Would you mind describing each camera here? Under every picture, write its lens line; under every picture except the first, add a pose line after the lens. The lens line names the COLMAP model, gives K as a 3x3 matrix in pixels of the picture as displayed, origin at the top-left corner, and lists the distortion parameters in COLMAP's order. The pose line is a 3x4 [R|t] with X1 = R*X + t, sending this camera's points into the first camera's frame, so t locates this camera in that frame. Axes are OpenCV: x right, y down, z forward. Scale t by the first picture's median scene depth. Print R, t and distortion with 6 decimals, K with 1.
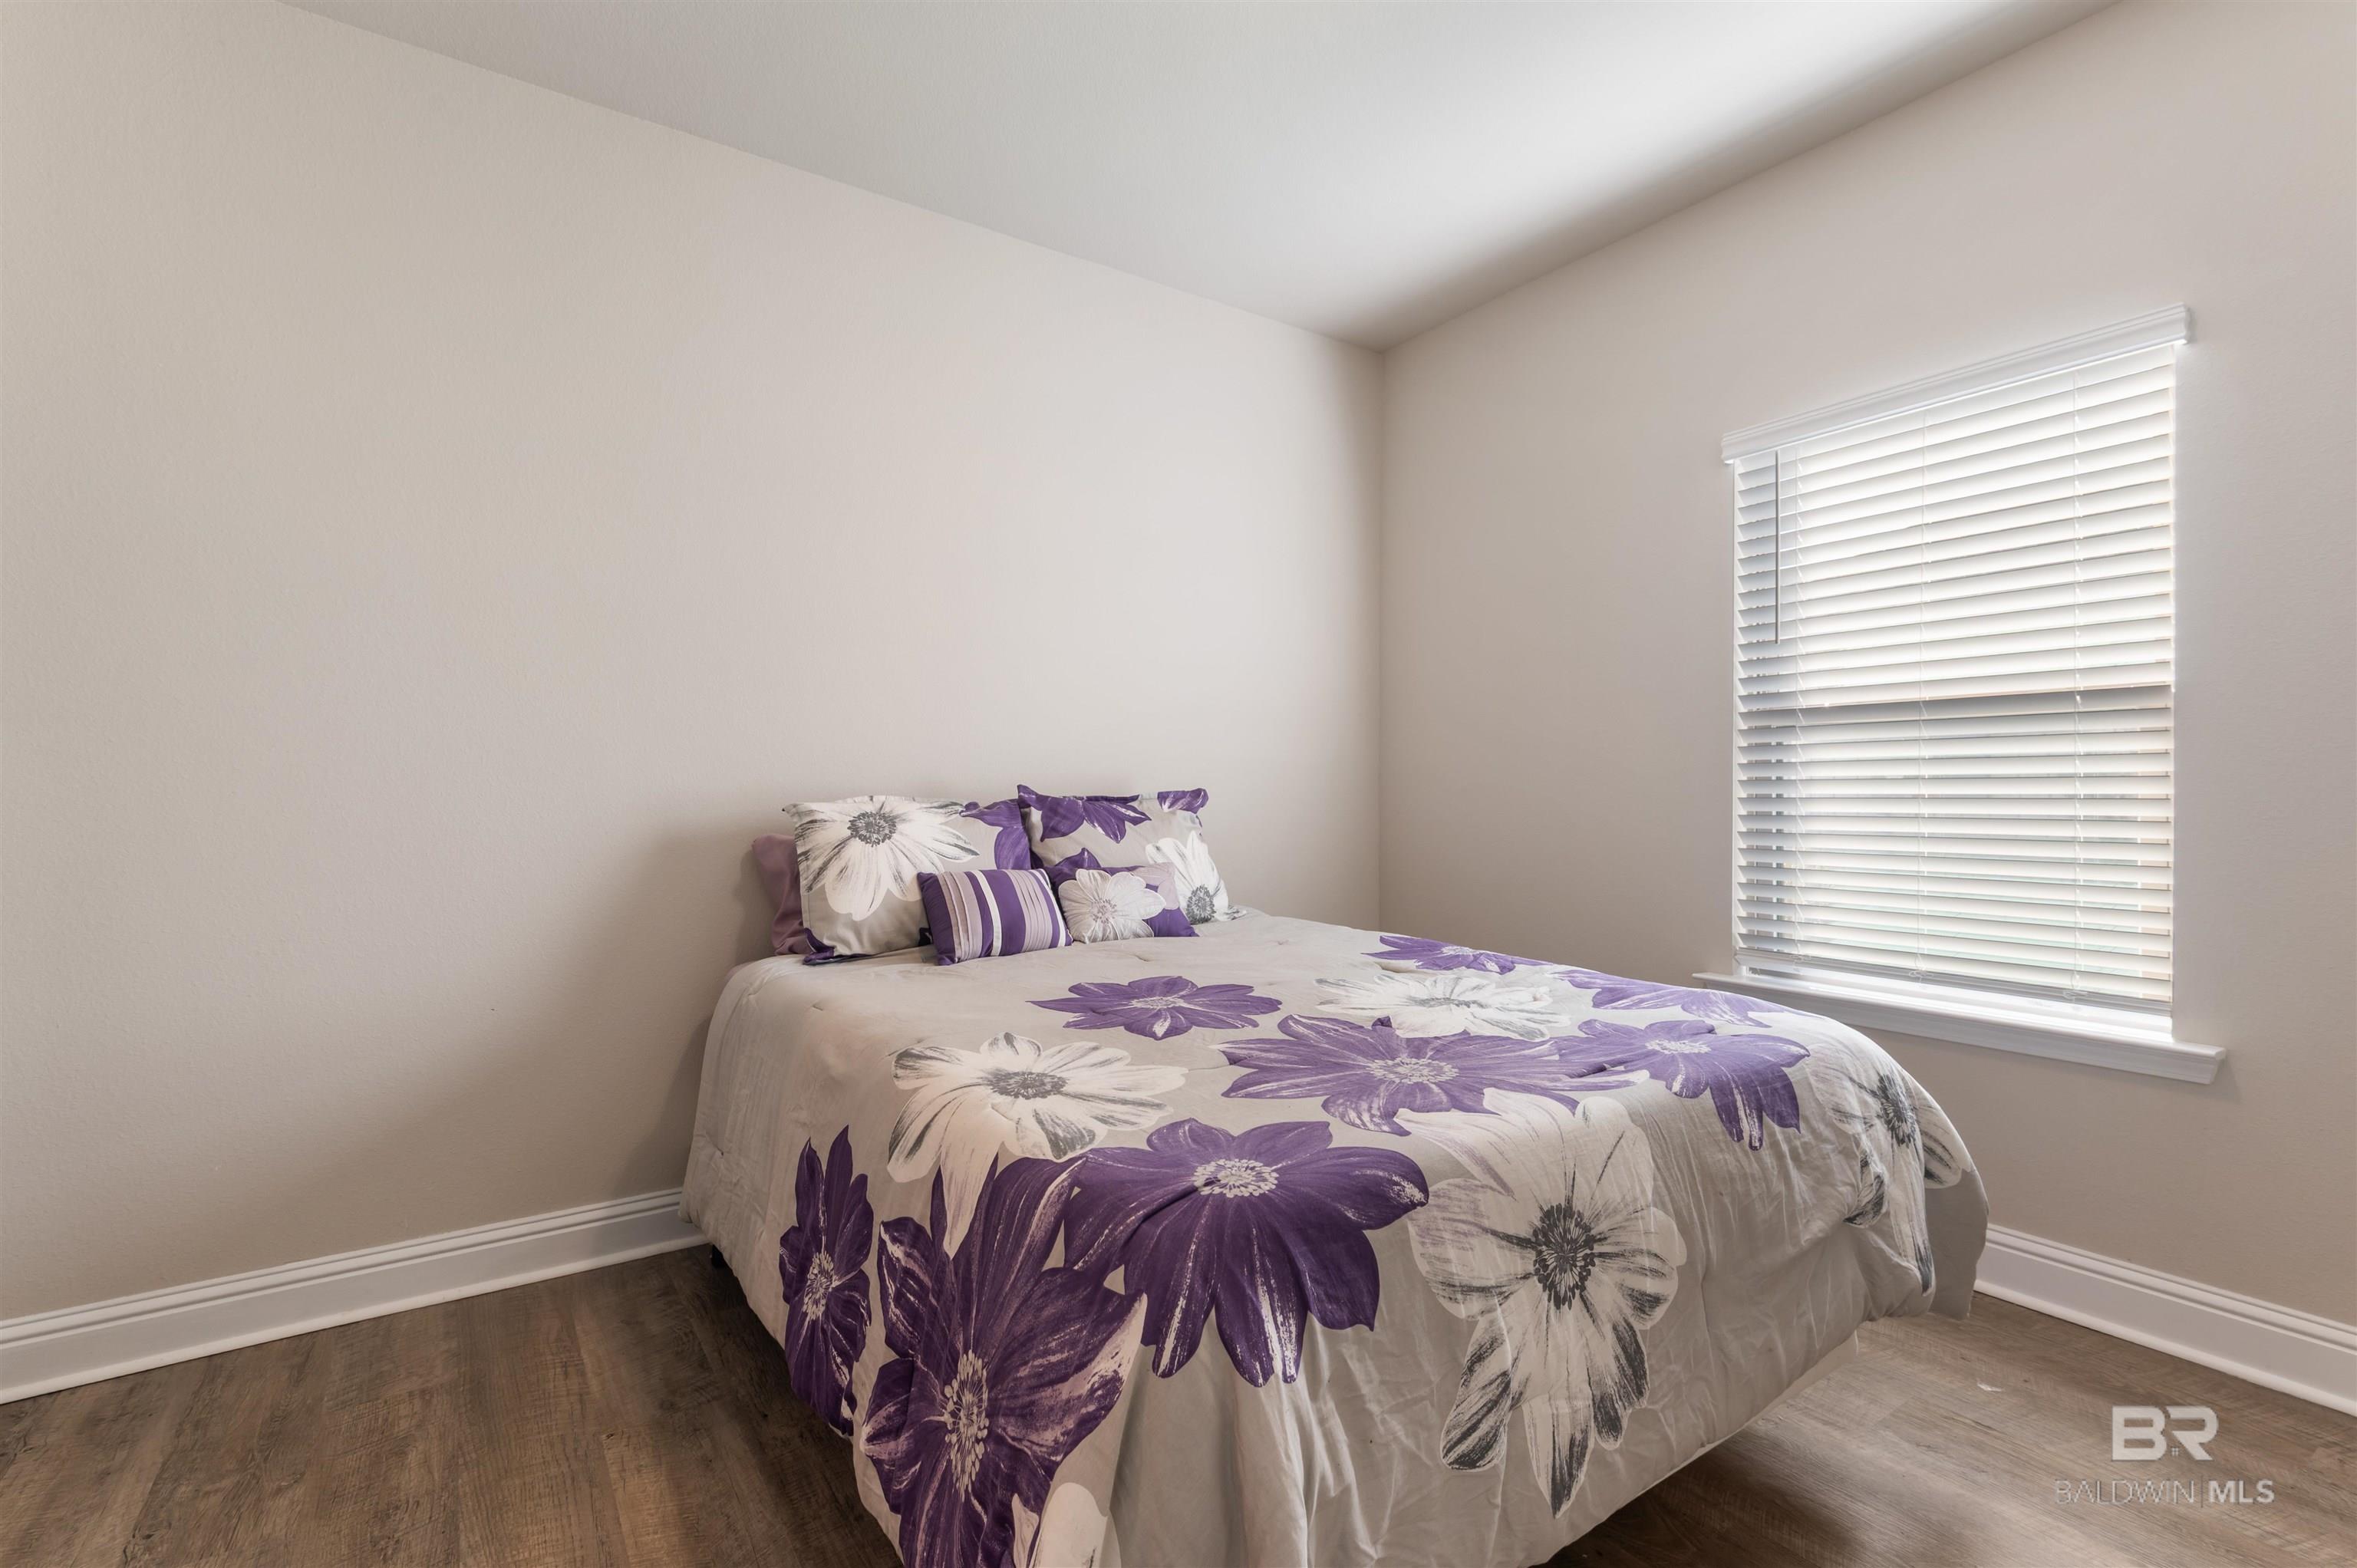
lens RADIAL K [[1063.3, 0, 1164.7], [0, 1063.3, 790.3], [0, 0, 1]] dist [0.015639, -0.006511]
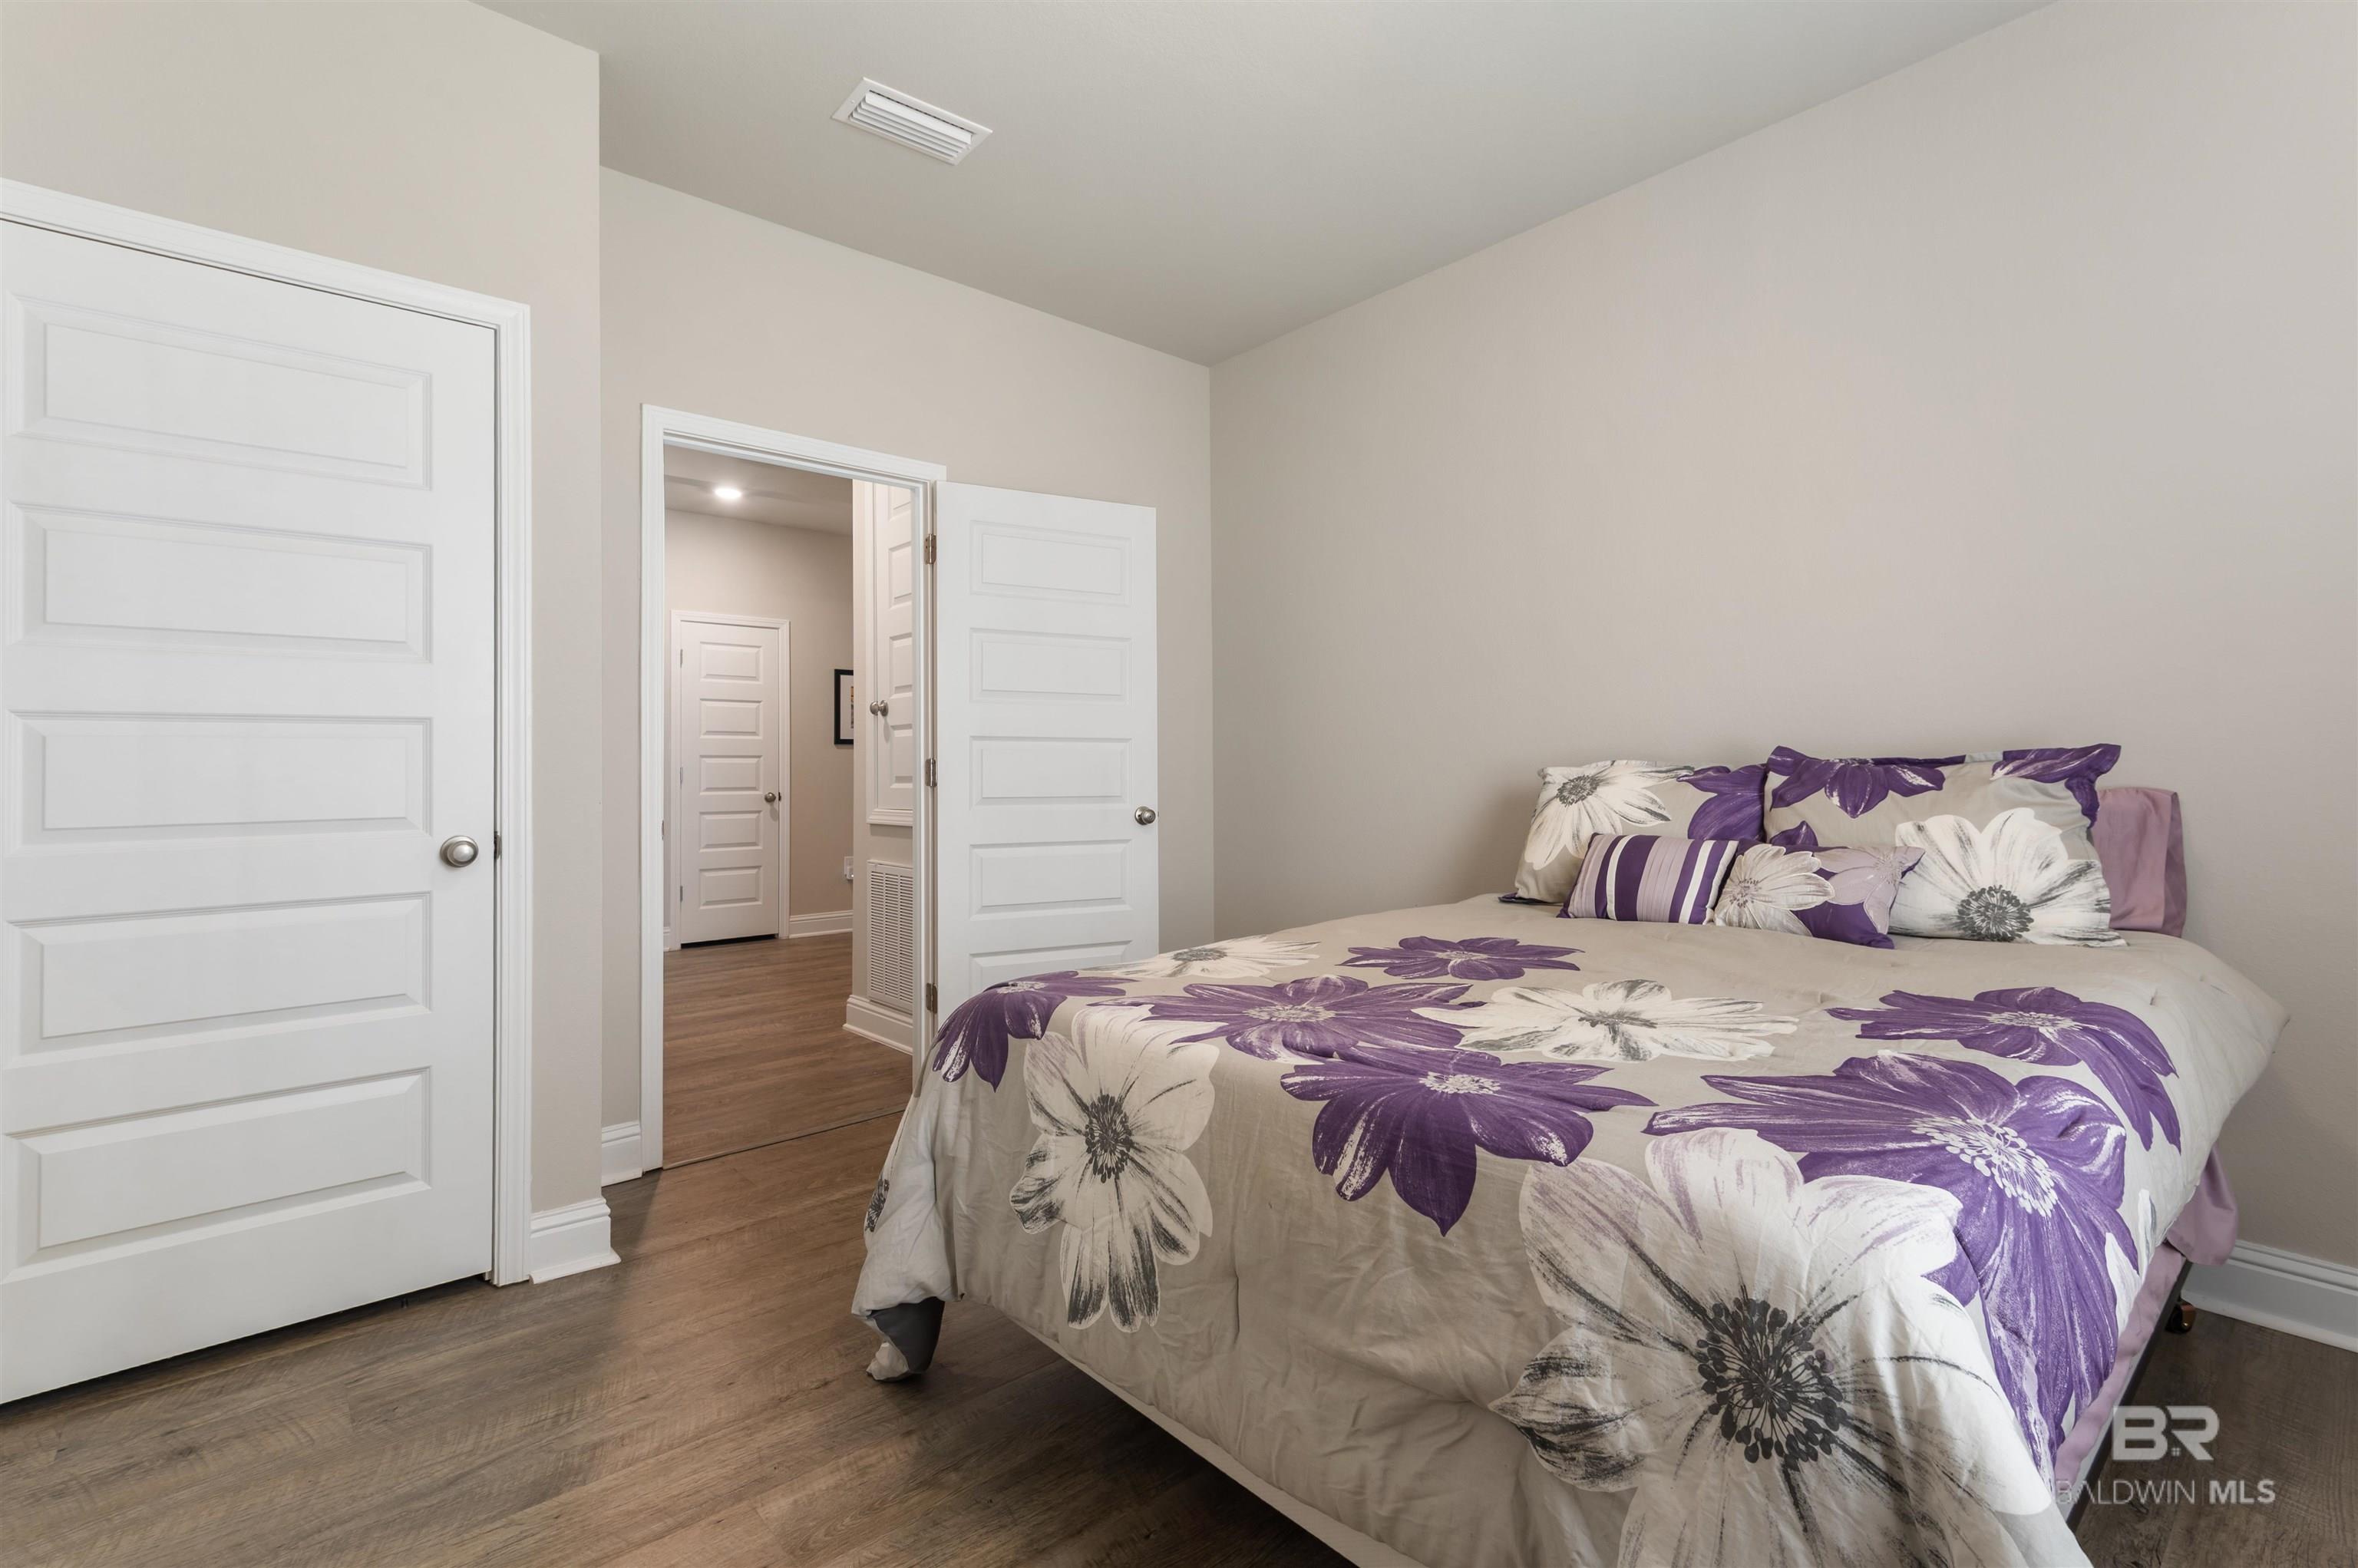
lens RADIAL K [[1063.8, 0, 1168.6], [0, 1063.8, 769.2], [0, 0, 1]] dist [0.015639, -0.006511]
pose [[0.123557, -0.001616, -0.992336, 1.174895], [0.006887, 0.999976, -0.000771, 0.019111], [0.992314, -0.006739, 0.123565, 0.694876]]
